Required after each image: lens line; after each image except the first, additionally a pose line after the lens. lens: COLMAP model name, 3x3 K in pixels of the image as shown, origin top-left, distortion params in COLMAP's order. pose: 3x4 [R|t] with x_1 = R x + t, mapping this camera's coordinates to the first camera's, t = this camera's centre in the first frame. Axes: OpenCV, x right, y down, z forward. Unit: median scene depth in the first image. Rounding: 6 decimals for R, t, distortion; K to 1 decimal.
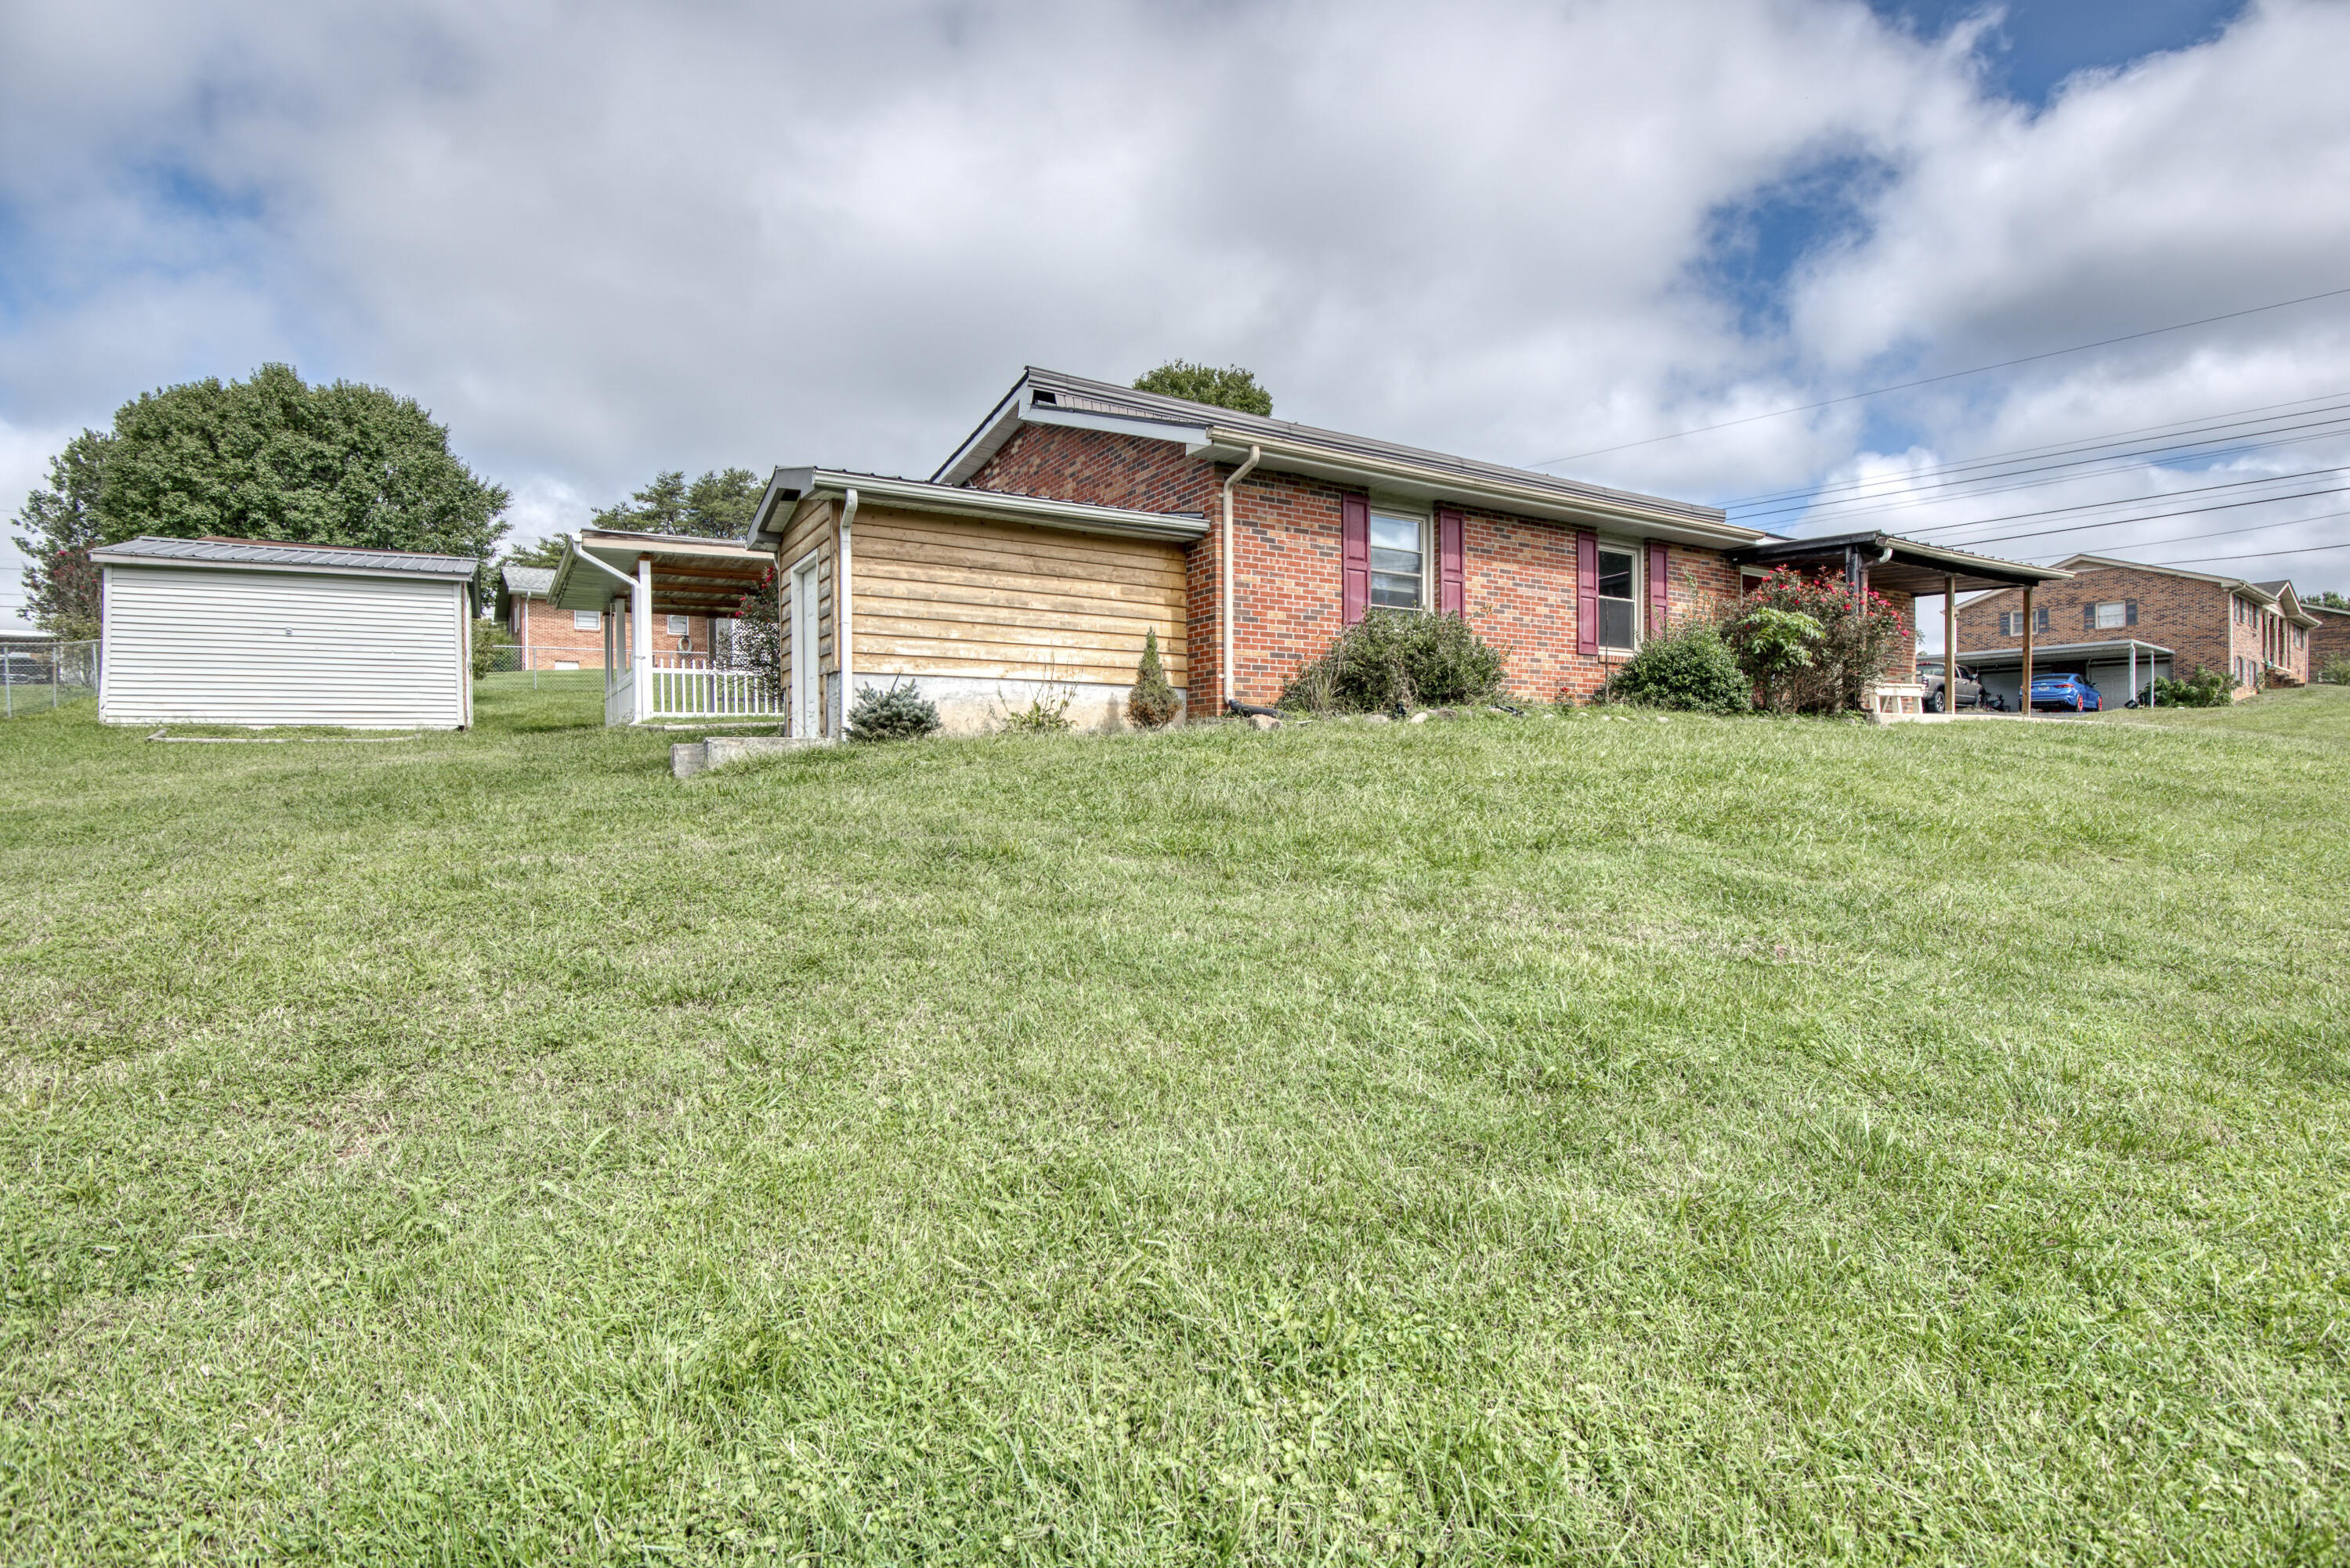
lens RADIAL K [[1117.3, 0, 1175.0], [0, 1117.3, 784.0], [0, 0, 1]] dist [-0.004679, -0.000587]
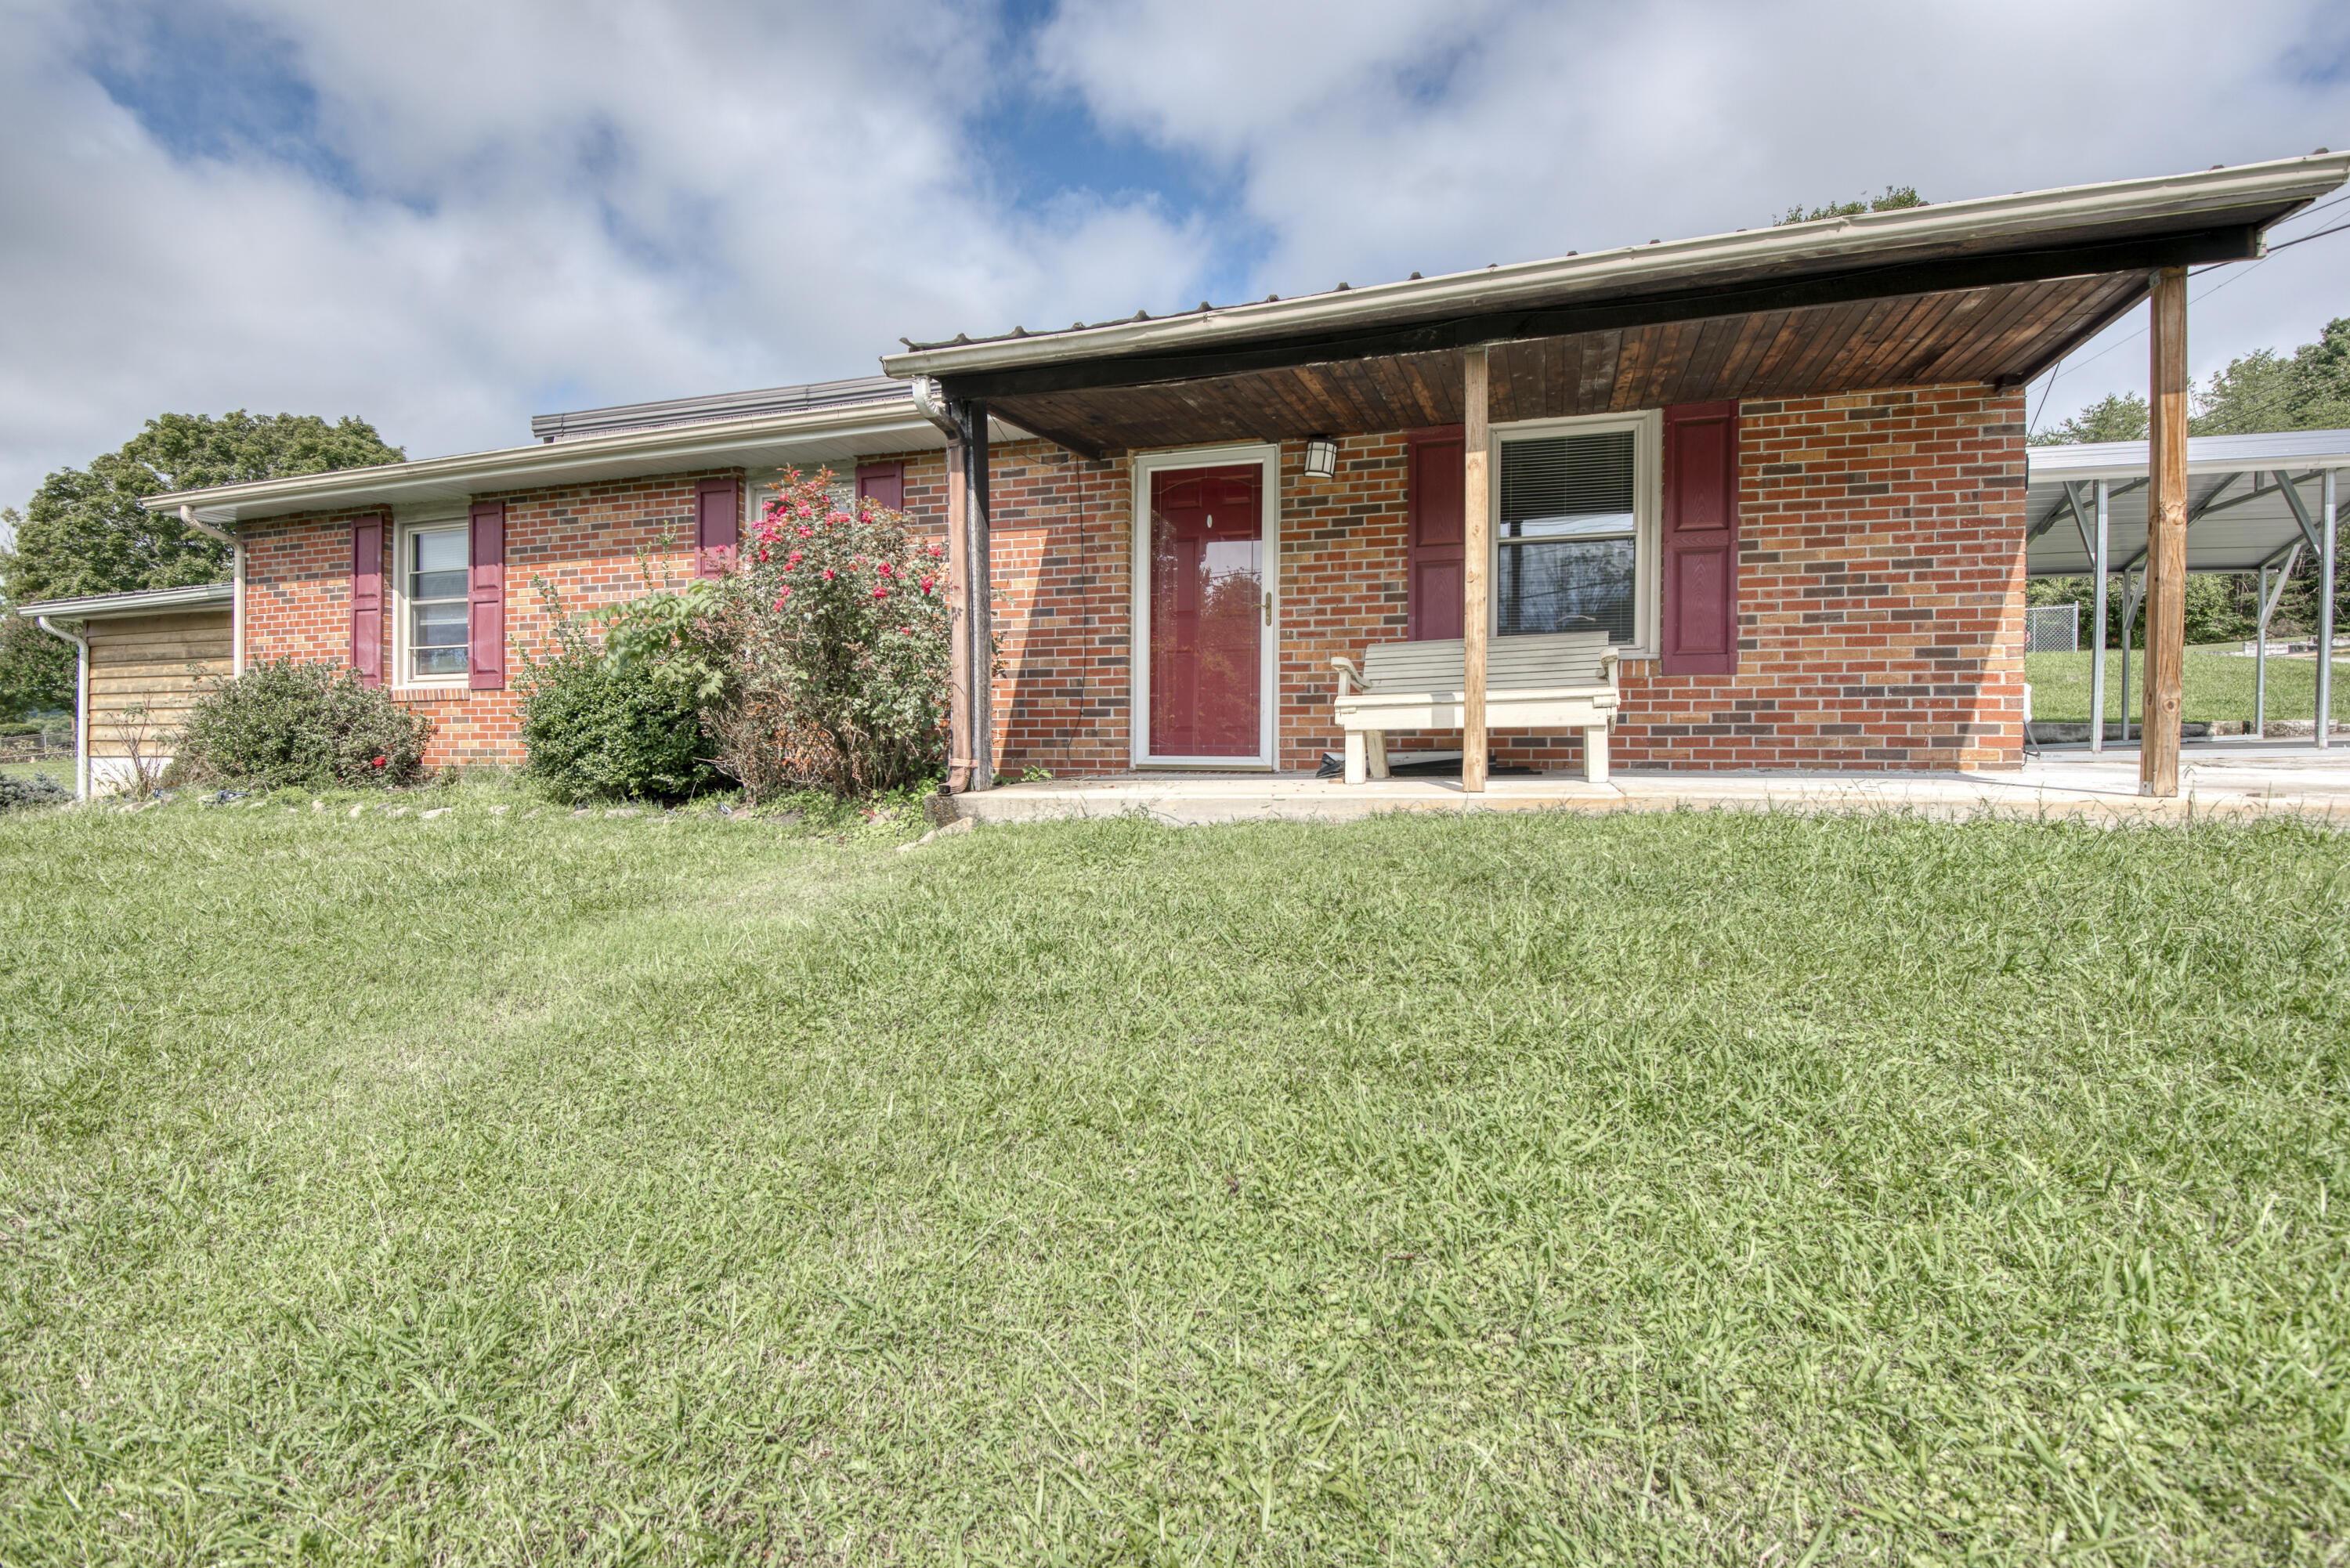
lens RADIAL K [[1145.6, 0, 1120.9], [0, 1145.6, 784.4], [0, 0, 1]] dist [-0.026481, -0.000311]
pose [[0.626867, 0.009272, -0.779071, 1.174108], [-0.020080, 0.999789, -0.004258, -0.073789], [0.778867, 0.018313, 0.626921, 0.932512]]
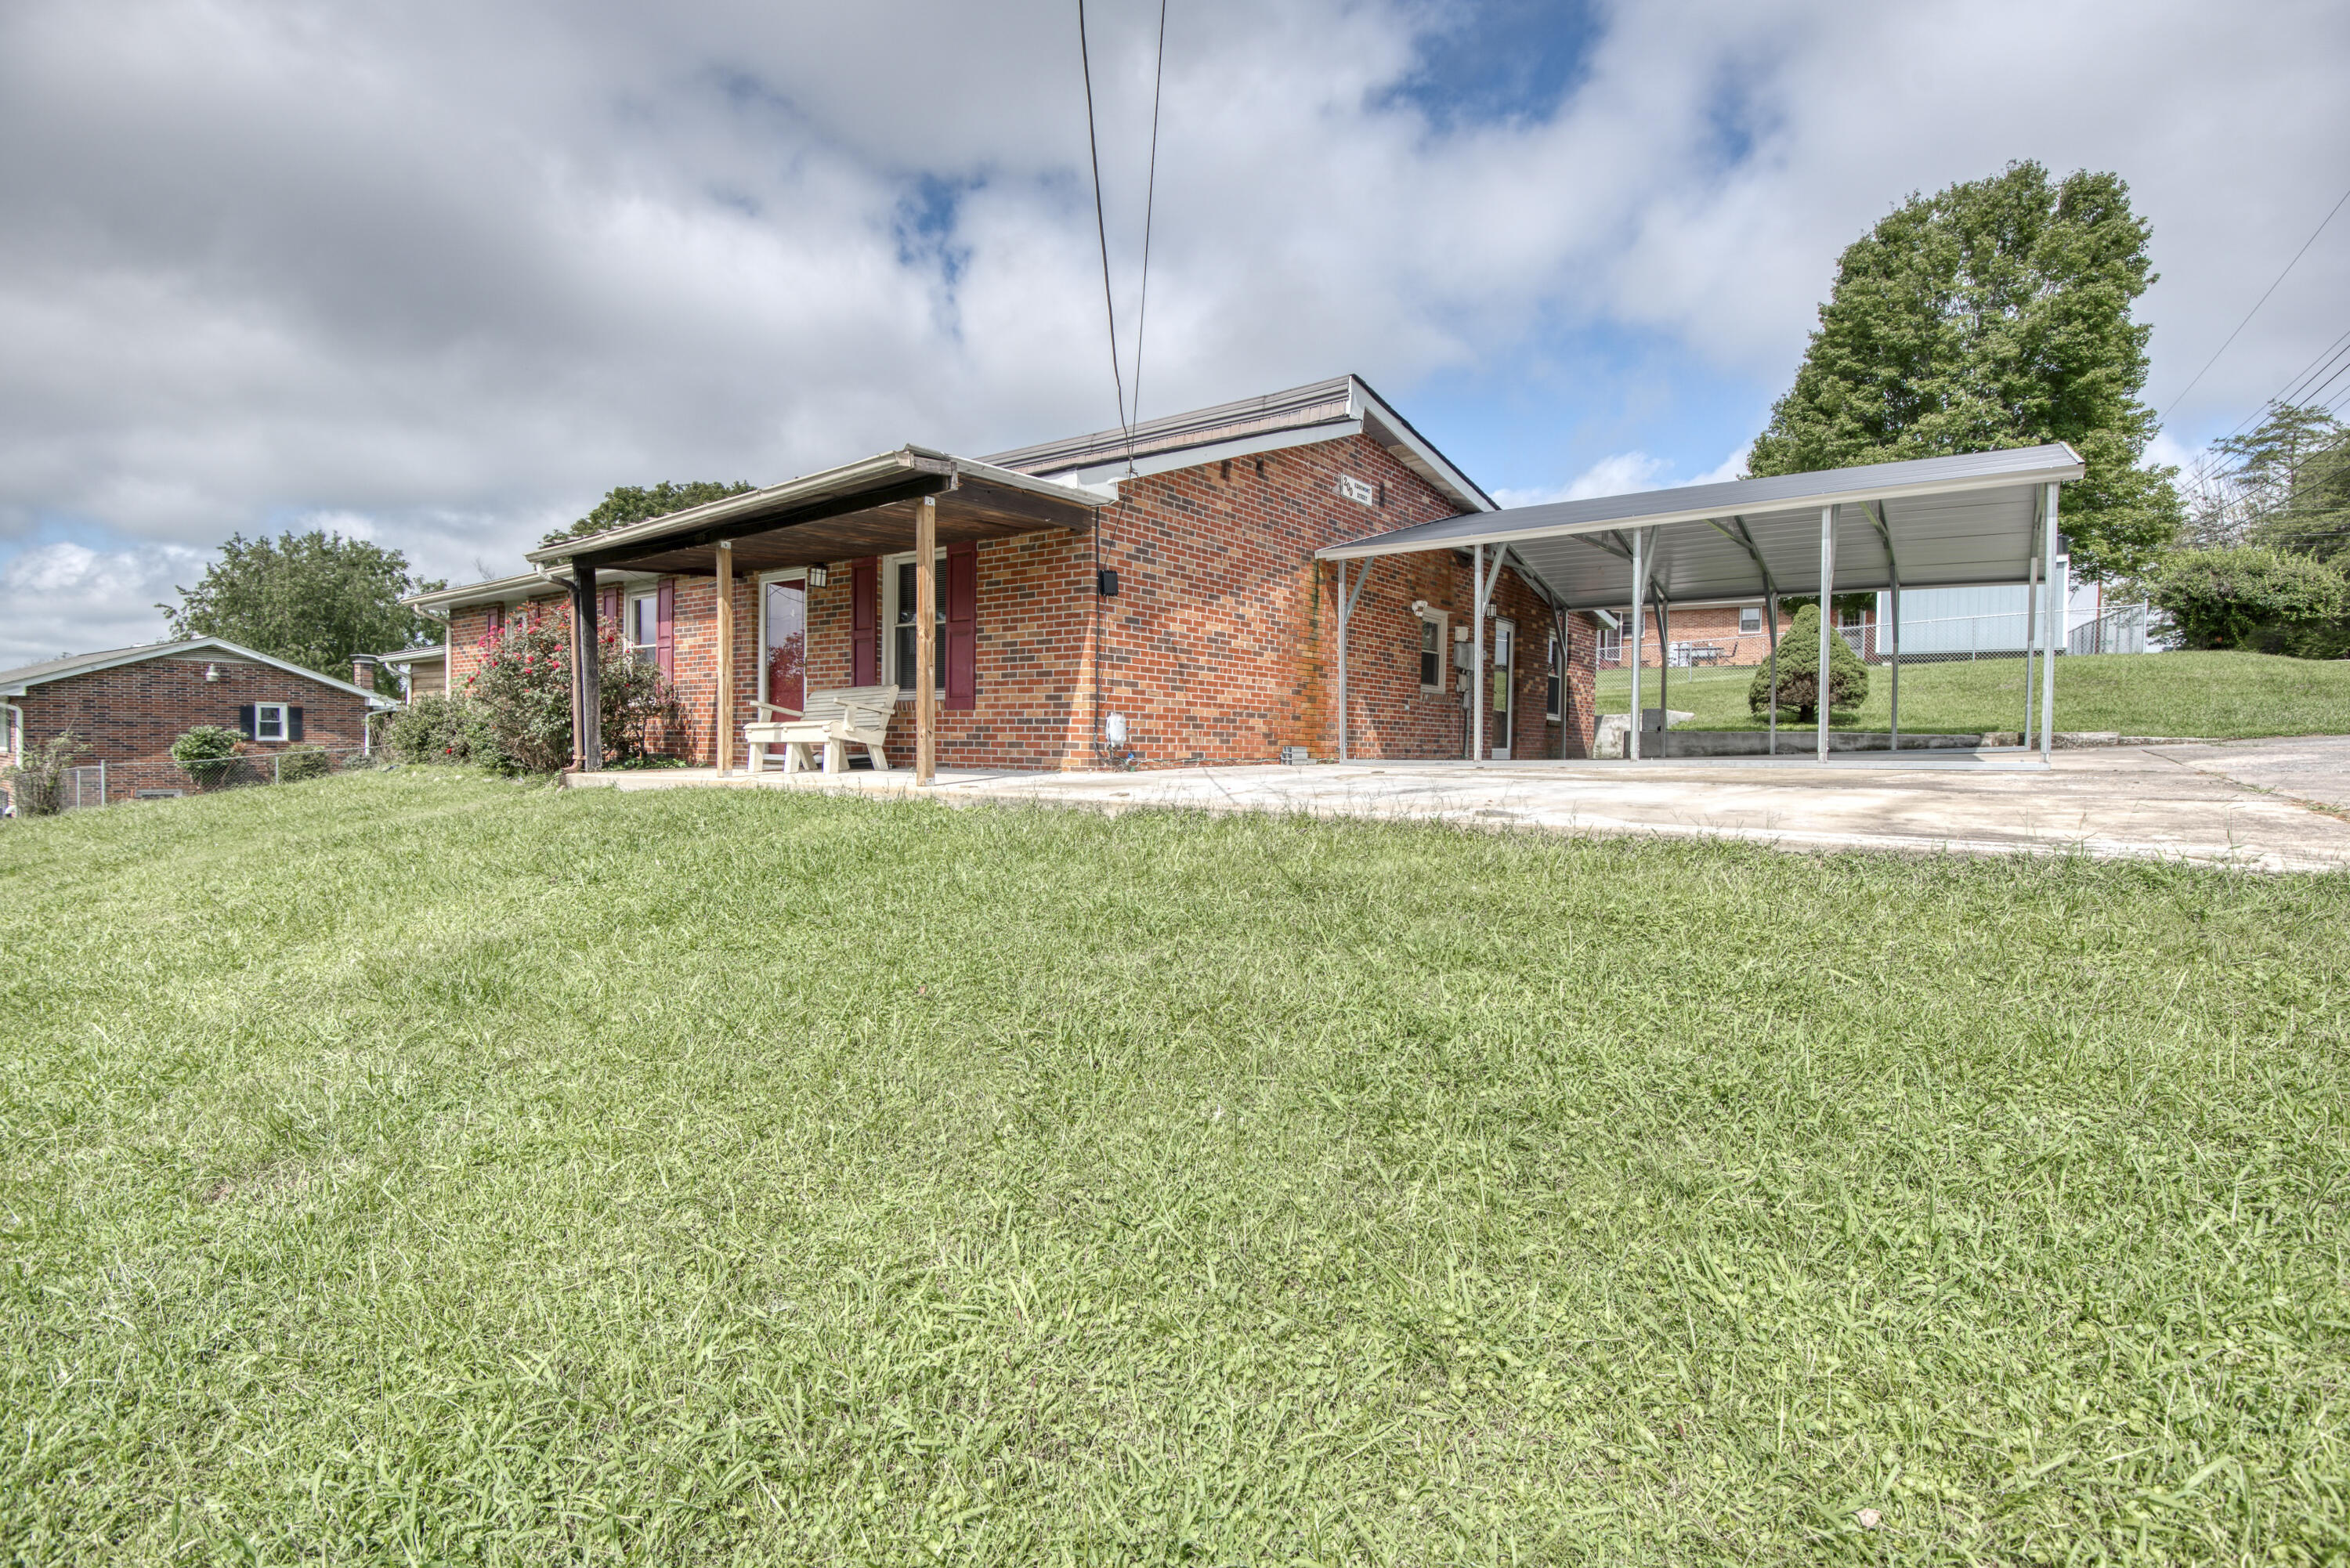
lens RADIAL K [[1117.3, 0, 1175.0], [0, 1117.3, 784.0], [0, 0, 1]] dist [-0.004679, -0.000587]
pose [[0.352144, 0.027078, -0.935554, 1.693998], [-0.040452, 0.999088, 0.013690, -0.091582], [0.935071, 0.033024, 0.352918, 1.271774]]
